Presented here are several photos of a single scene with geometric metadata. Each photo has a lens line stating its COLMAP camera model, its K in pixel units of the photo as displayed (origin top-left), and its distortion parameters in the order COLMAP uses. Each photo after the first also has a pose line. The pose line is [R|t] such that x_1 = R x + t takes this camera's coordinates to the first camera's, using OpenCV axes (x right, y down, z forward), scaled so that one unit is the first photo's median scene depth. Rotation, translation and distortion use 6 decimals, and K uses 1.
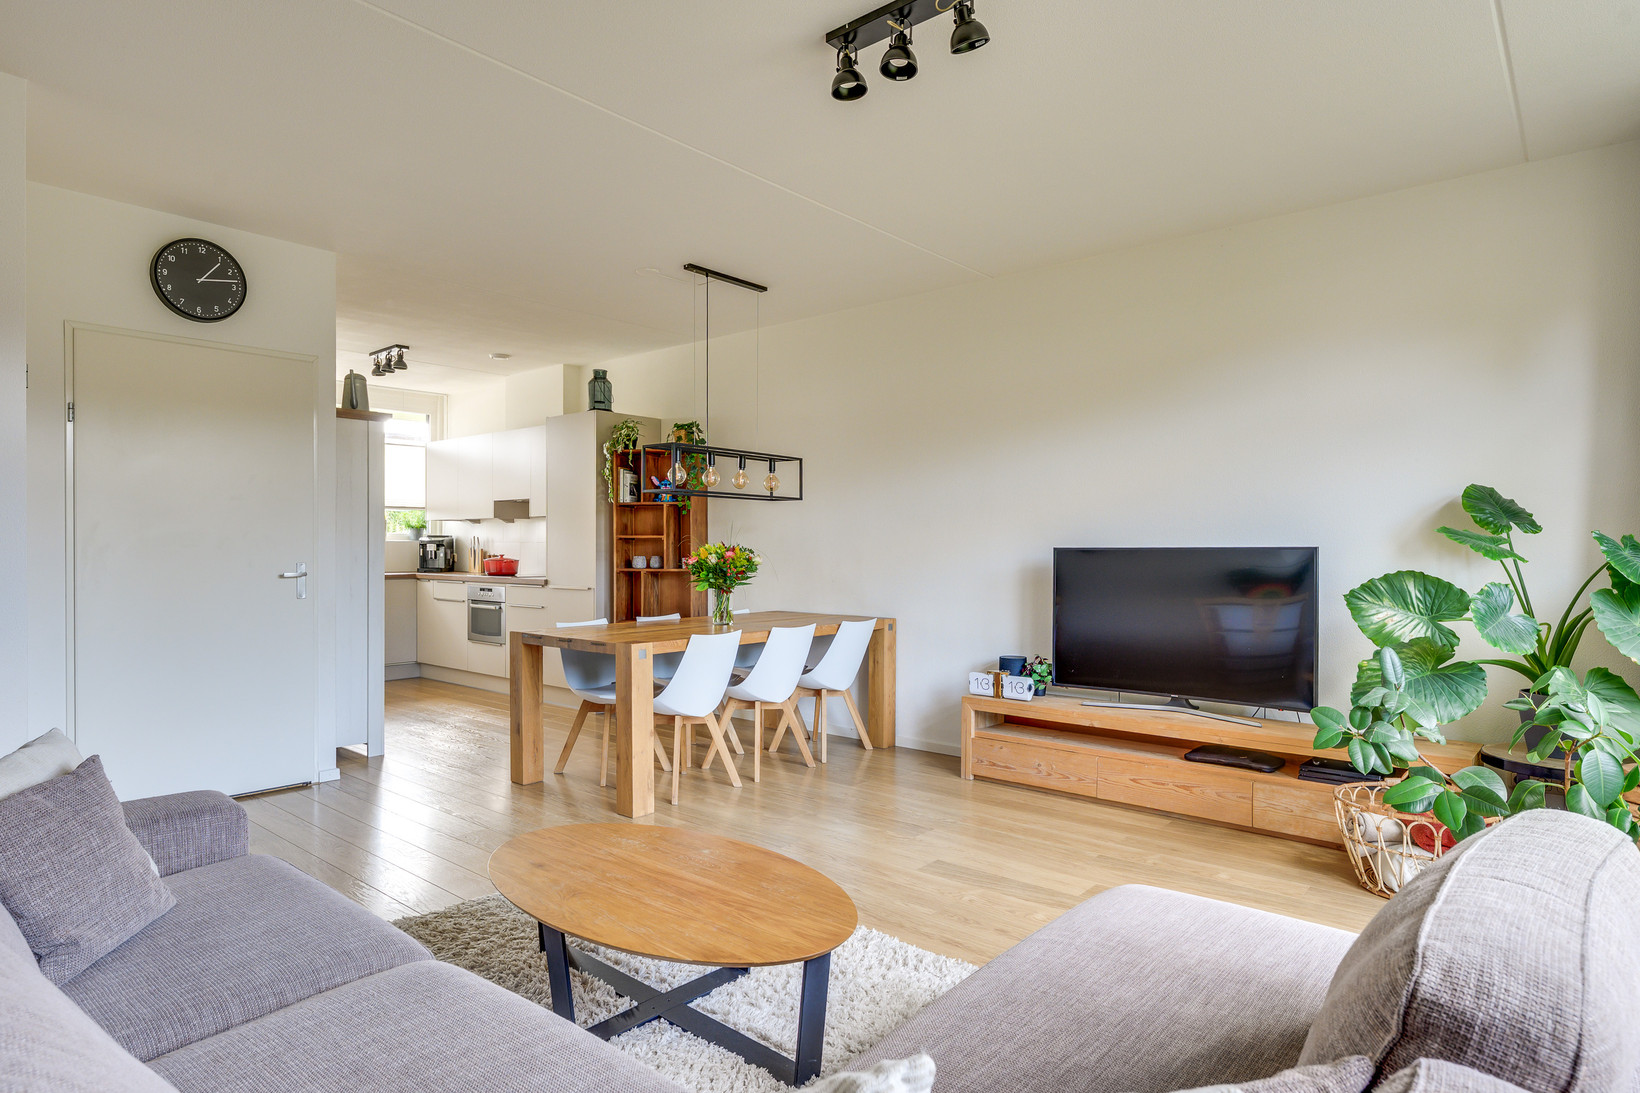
lens RADIAL K [[919.1, 0, 827.5], [0, 919.1, 555.4], [0, 0, 1]] dist [-0.006371, -0.000456]
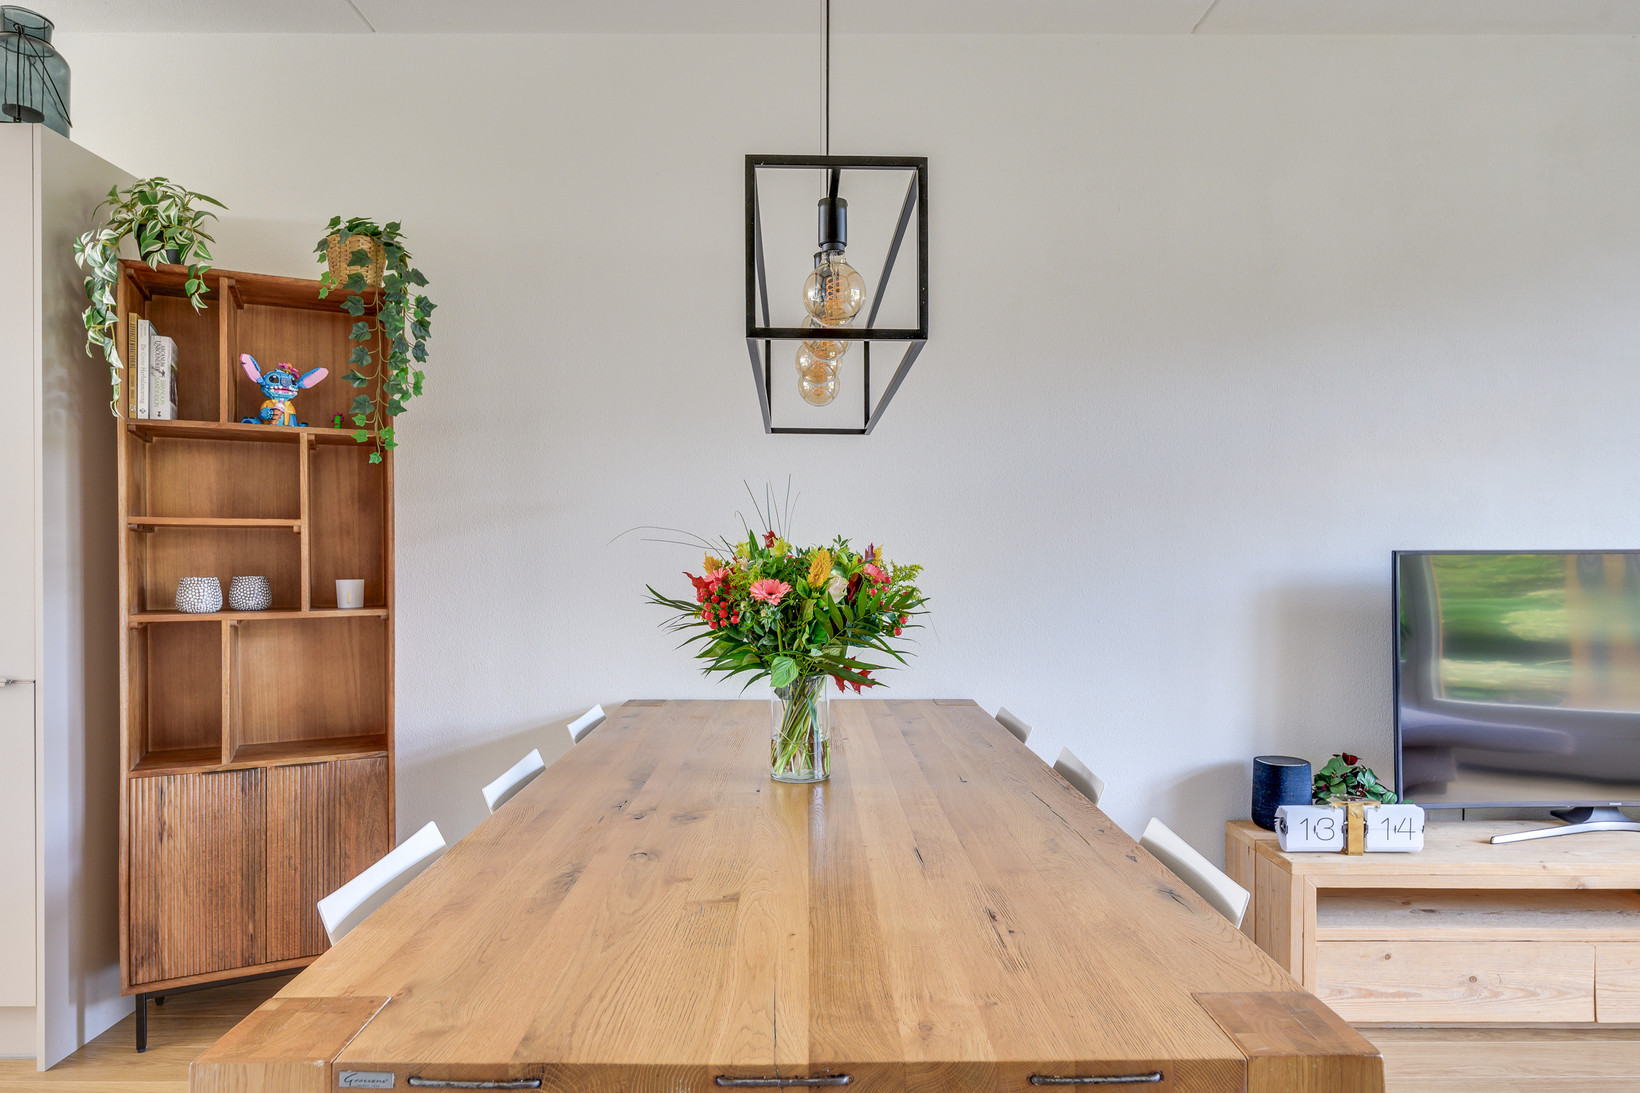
lens RADIAL K [[965.1, 0, 815.0], [0, 965.1, 554.6], [0, 0, 1]] dist [0.003649, 0.001706]
pose [[0.755062, -0.002408, 0.655649, -0.329001], [0.006860, 0.999968, -0.004227, -0.005508], [-0.655617, 0.007689, 0.755054, 0.695085]]
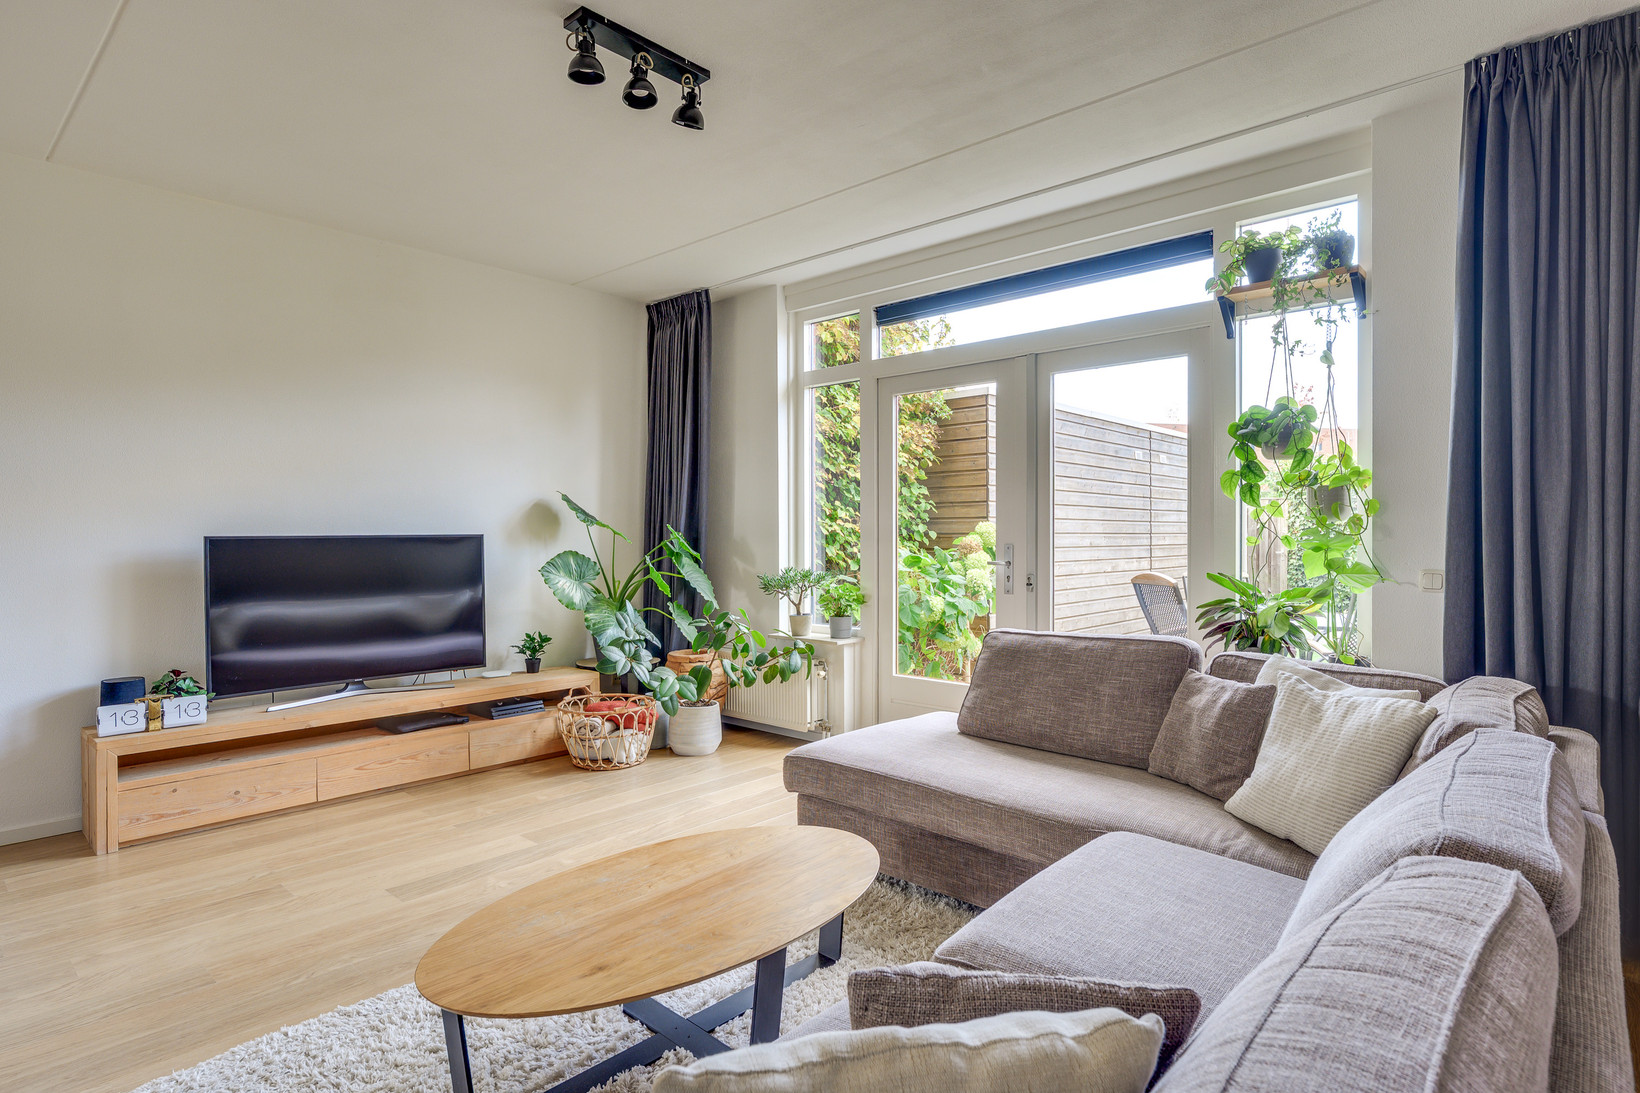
lens RADIAL K [[856.1, 0, 818.8], [0, 856.1, 541.8], [0, 0, 1]] dist [-0.007248, 0.002792]
pose [[0.036522, -0.012085, 0.999260, -0.446522], [0.013767, 0.999838, 0.011589, -0.004375], [-0.999238, 0.013333, 0.036682, 0.359732]]
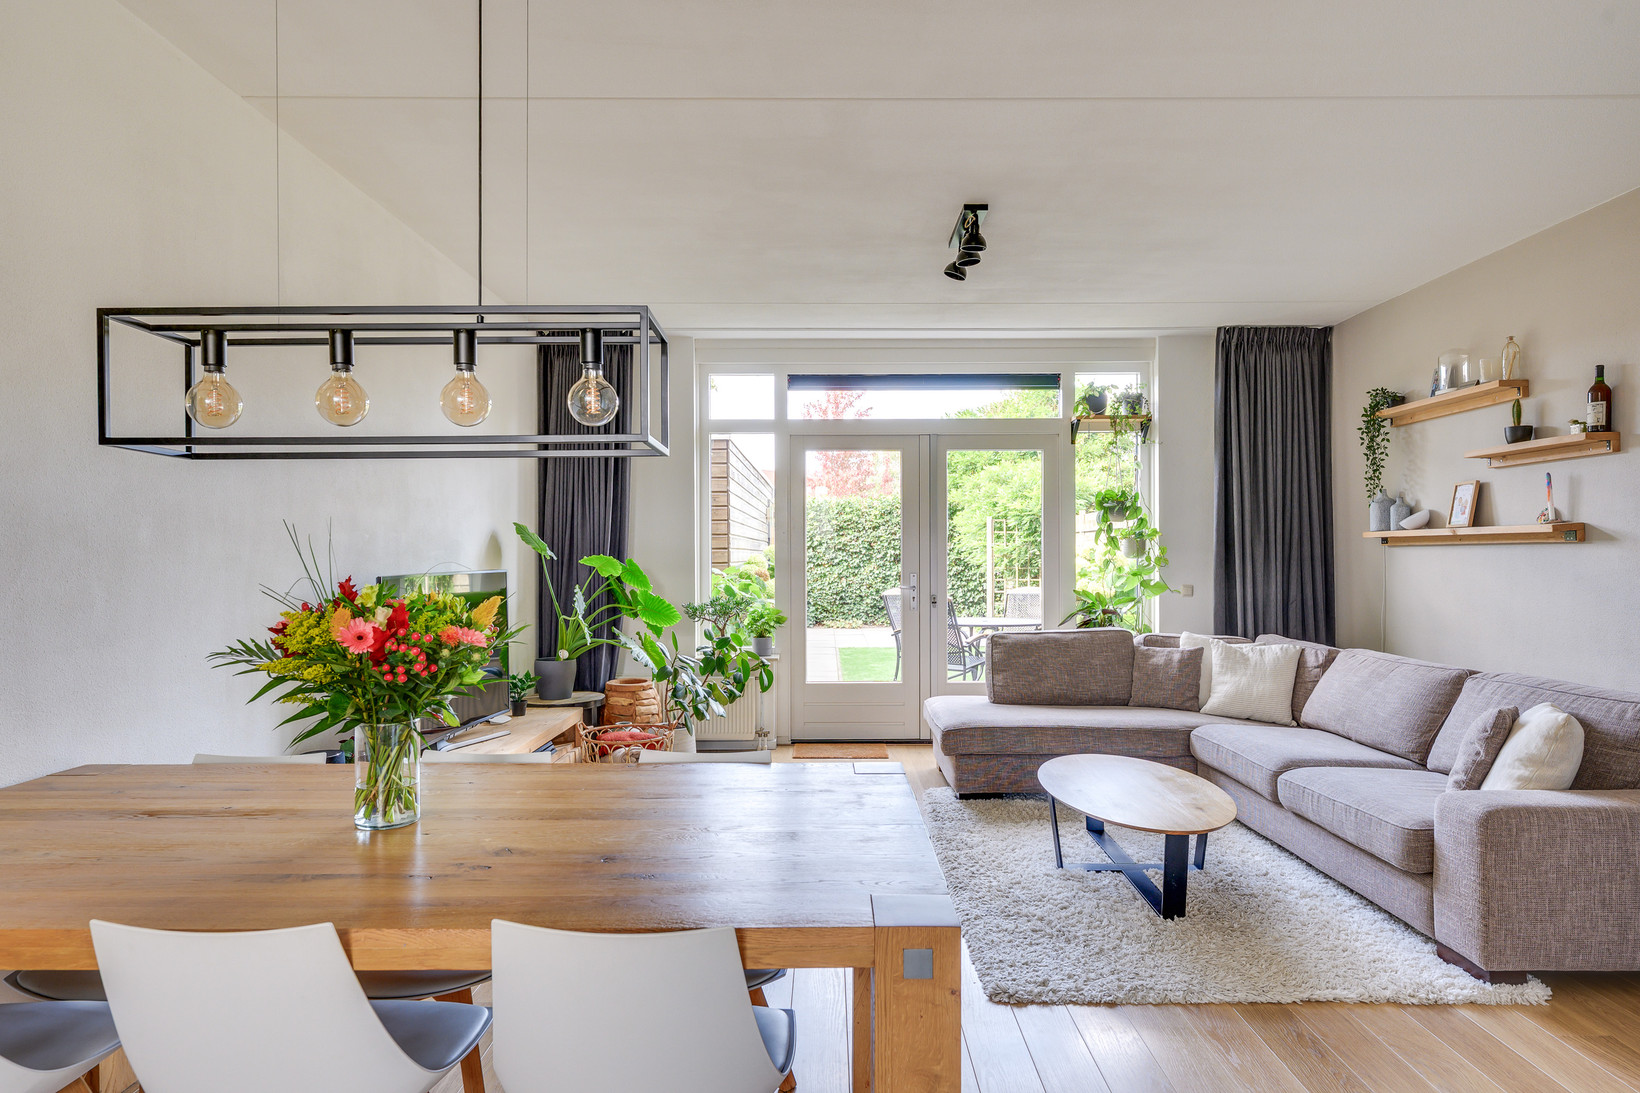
lens RADIAL K [[919.1, 0, 820.6], [0, 919.1, 559.4], [0, 0, 1]] dist [-0.006371, -0.000456]
pose [[-0.640196, -0.004474, 0.768198, -0.450747], [0.009408, 0.999862, 0.013664, -0.024860], [-0.768154, 0.015974, -0.640066, 1.041821]]
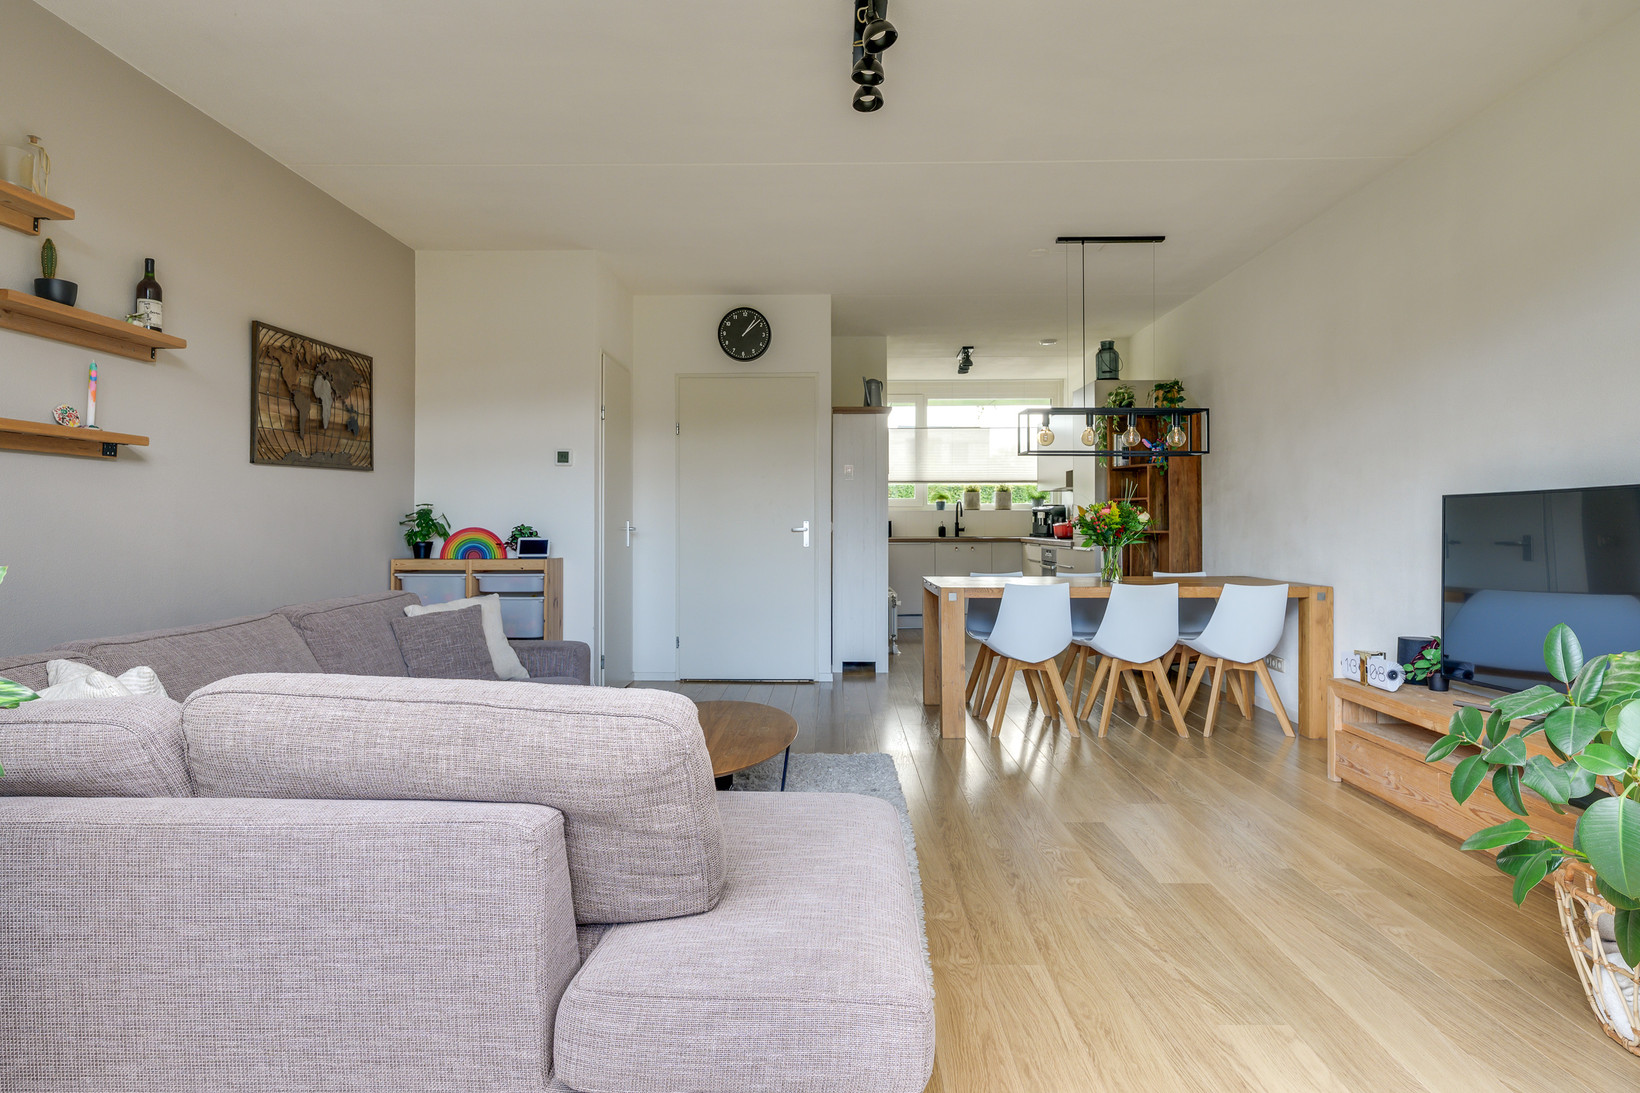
lens RADIAL K [[919.1, 0, 811.1], [0, 919.1, 514.7], [0, 0, 1]] dist [-0.006371, -0.000456]
pose [[0.627657, -0.012640, -0.778388, 0.442651], [-0.003180, 0.999818, -0.018800, 0.020662], [0.778484, 0.014275, 0.627502, 0.107052]]
